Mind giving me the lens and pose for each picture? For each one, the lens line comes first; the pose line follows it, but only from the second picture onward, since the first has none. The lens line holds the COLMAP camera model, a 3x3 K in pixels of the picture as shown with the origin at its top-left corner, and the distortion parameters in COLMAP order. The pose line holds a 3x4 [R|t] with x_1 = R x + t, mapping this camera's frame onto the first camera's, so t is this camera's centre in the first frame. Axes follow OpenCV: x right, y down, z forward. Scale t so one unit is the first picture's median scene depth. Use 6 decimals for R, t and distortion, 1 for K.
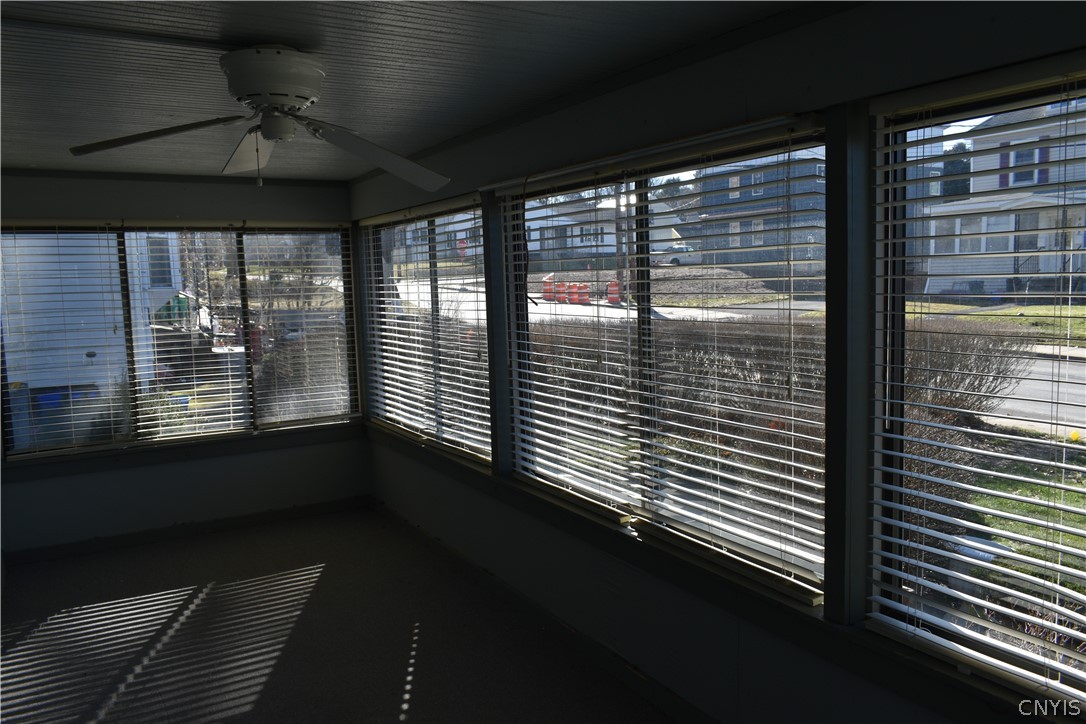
lens RADIAL K [[835.1, 0, 538.4], [0, 835.1, 363.3], [0, 0, 1]] dist [-0.026307, 0.016037]
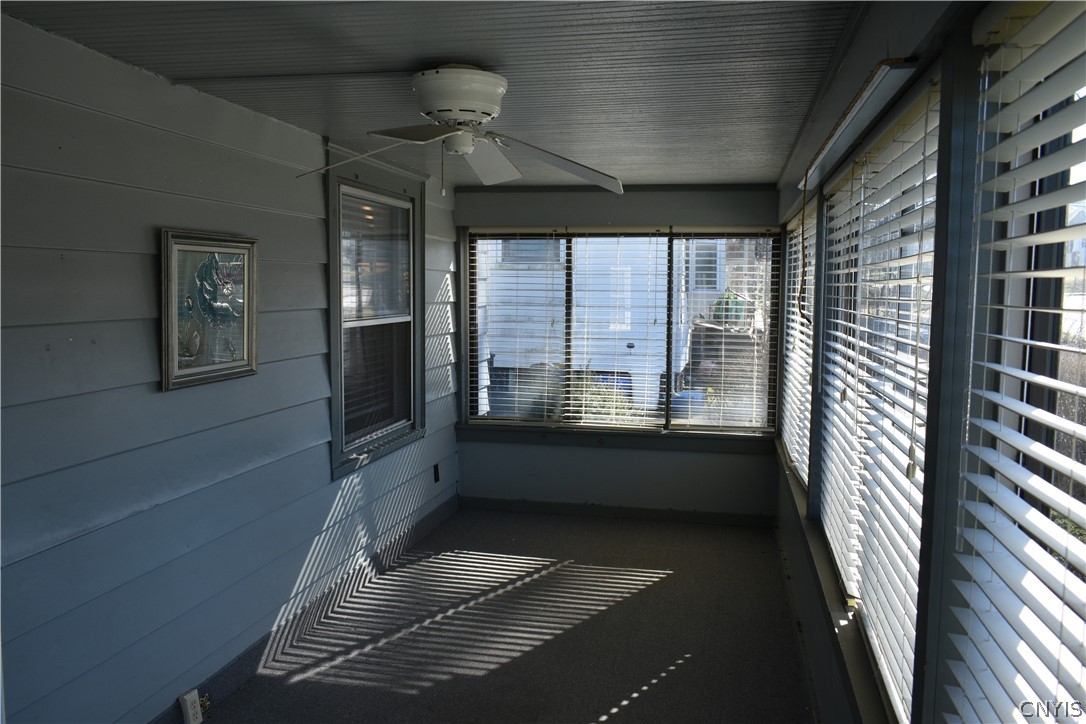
lens RADIAL K [[835.1, 0, 539.4], [0, 835.1, 358.8], [0, 0, 1]] dist [-0.026307, 0.016037]
pose [[0.733972, 0.091236, -0.673024, 0.288024], [-0.098526, 0.994757, 0.027403, -0.023974], [0.671995, 0.046197, 0.739113, 0.157544]]
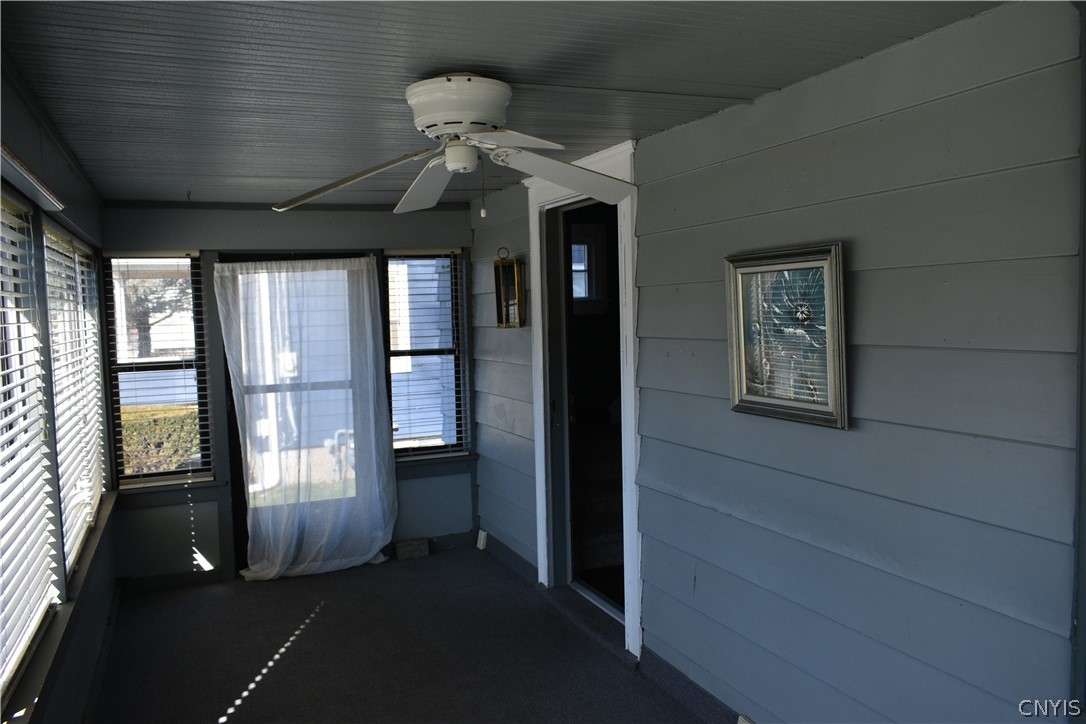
lens RADIAL K [[835.1, 0, 543.0], [0, 835.1, 360.7], [0, 0, 1]] dist [-0.026307, 0.016037]
pose [[-0.990468, 0.048303, 0.128999, -0.298409], [0.069346, 0.984023, 0.163979, -0.114418], [-0.119017, 0.171361, -0.977993, 1.117849]]
